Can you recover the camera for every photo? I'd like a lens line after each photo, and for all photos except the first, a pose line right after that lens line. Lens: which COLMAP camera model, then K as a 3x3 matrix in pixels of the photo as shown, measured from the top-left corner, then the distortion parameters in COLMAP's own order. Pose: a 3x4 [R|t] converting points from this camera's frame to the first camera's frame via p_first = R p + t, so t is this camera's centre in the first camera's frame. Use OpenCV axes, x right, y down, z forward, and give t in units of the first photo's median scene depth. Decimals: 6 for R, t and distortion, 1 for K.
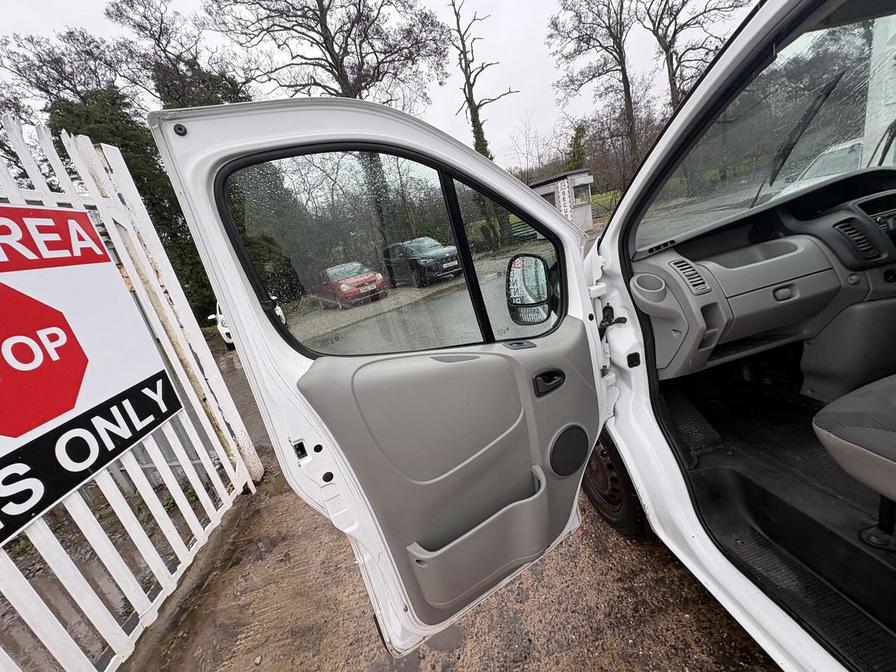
lens RADIAL K [[353.6, 0, 446.9], [0, 353.6, 335.7], [0, 0, 1]] dist [-0.000394, -0.000169]
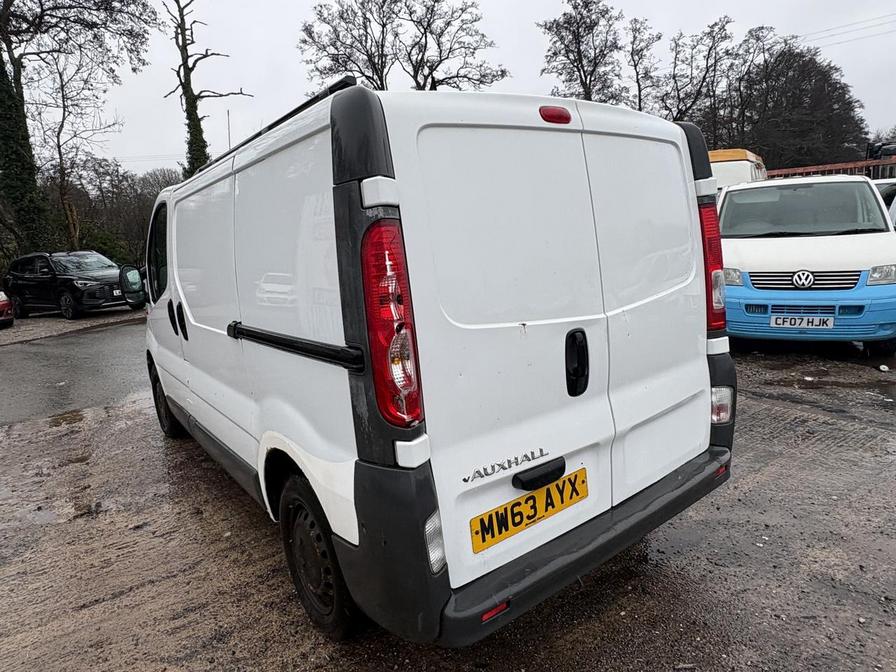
lens RADIAL K [[552.8, 0, 449.3], [0, 552.8, 330.7], [0, 0, 1]] dist [0.001908, 0.001081]
pose [[0.871892, 0.088917, 0.481558, 0.052296], [-0.002134, 0.984058, -0.177836, 0.085089], [-0.489694, 0.154026, 0.858182, -0.322611]]
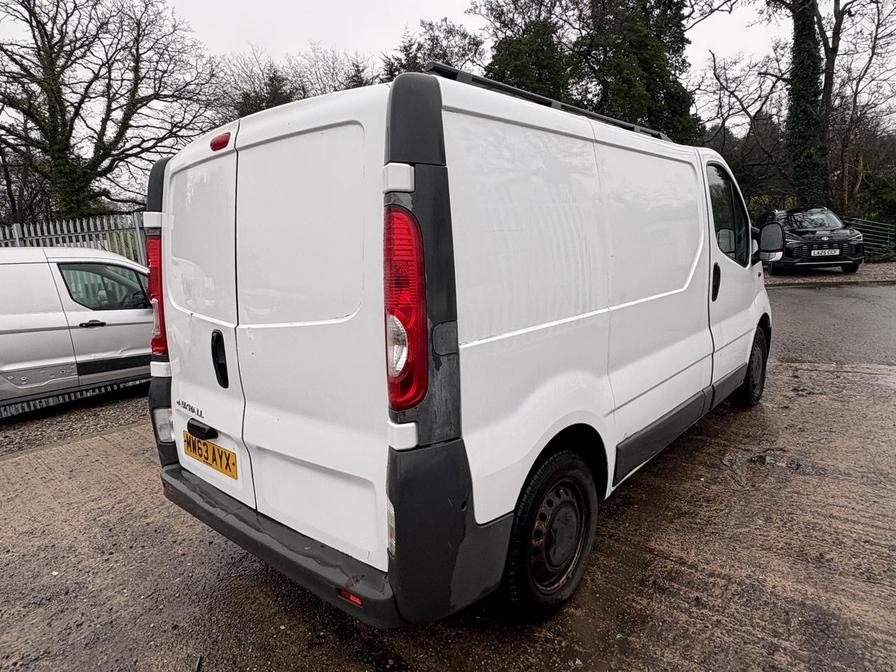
lens RADIAL K [[549.0, 0, 446.8], [0, 549.0, 331.9], [0, 0, 1]] dist [0.000686, -0.000485]
pose [[0.628800, 0.317125, -0.709959, 0.372245], [-0.296964, 0.941783, 0.157659, -0.004124], [0.718626, 0.111696, 0.686368, -0.268987]]
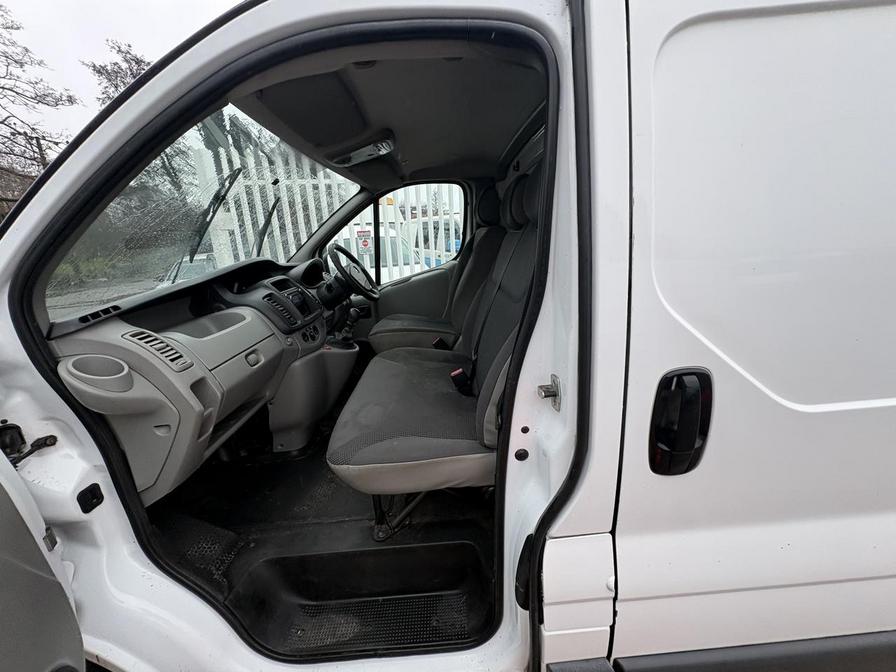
lens RADIAL K [[356.6, 0, 448.2], [0, 356.6, 334.5], [0, 0, 1]] dist [0.002243, -0.000271]
pose [[0.143275, -0.040627, 0.988849, 0.002885], [0.305954, 0.952032, -0.005215, -0.000937], [-0.941204, 0.303290, 0.148832, 0.031333]]
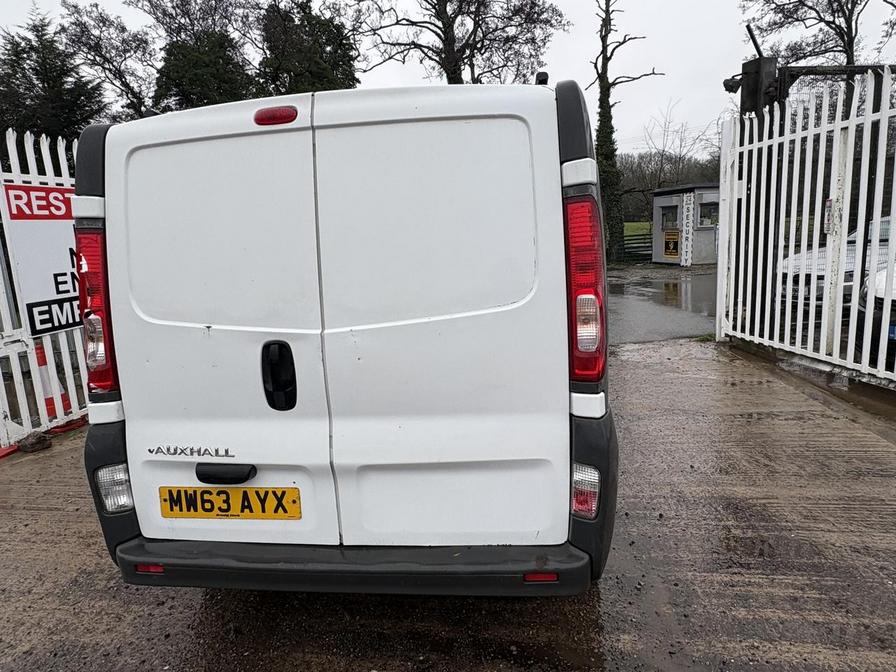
lens RADIAL K [[551.3, 0, 447.2], [0, 551.3, 332.7], [0, 0, 1]] dist [-0.000671, 0.000105]
pose [[0.943803, 0.222135, -0.244728, 0.263588], [-0.239640, 0.969871, -0.043850, 0.045383], [0.227614, 0.100032, 0.968600, -0.342434]]
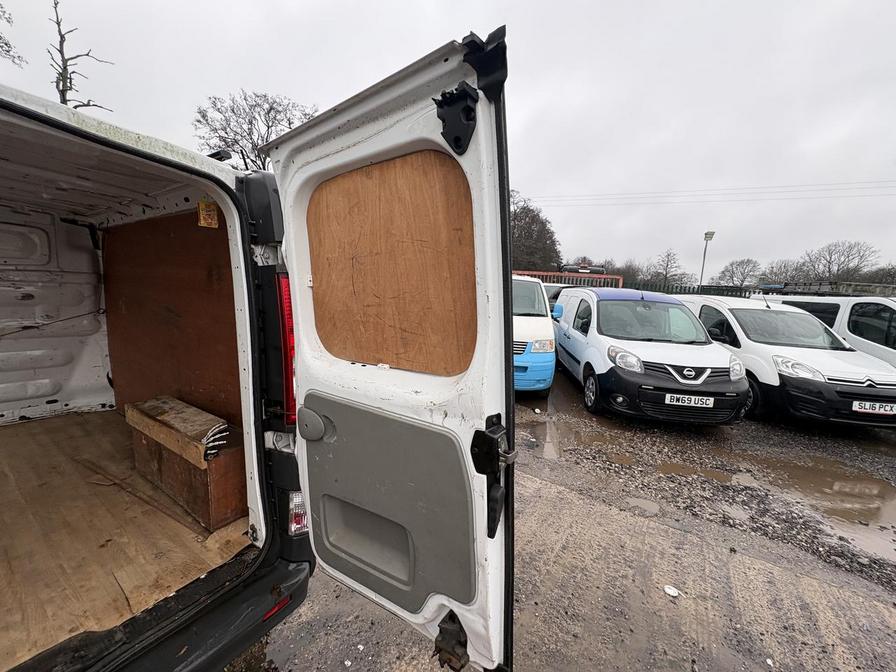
lens RADIAL K [[356.6, 0, 448.2], [0, 356.6, 334.5], [0, 0, 1]] dist [0.002243, -0.000271]
pose [[0.650427, 0.180355, 0.737846, 0.198870], [-0.006844, 0.972753, -0.231742, 0.040197], [-0.759538, 0.145682, 0.633939, -0.303202]]
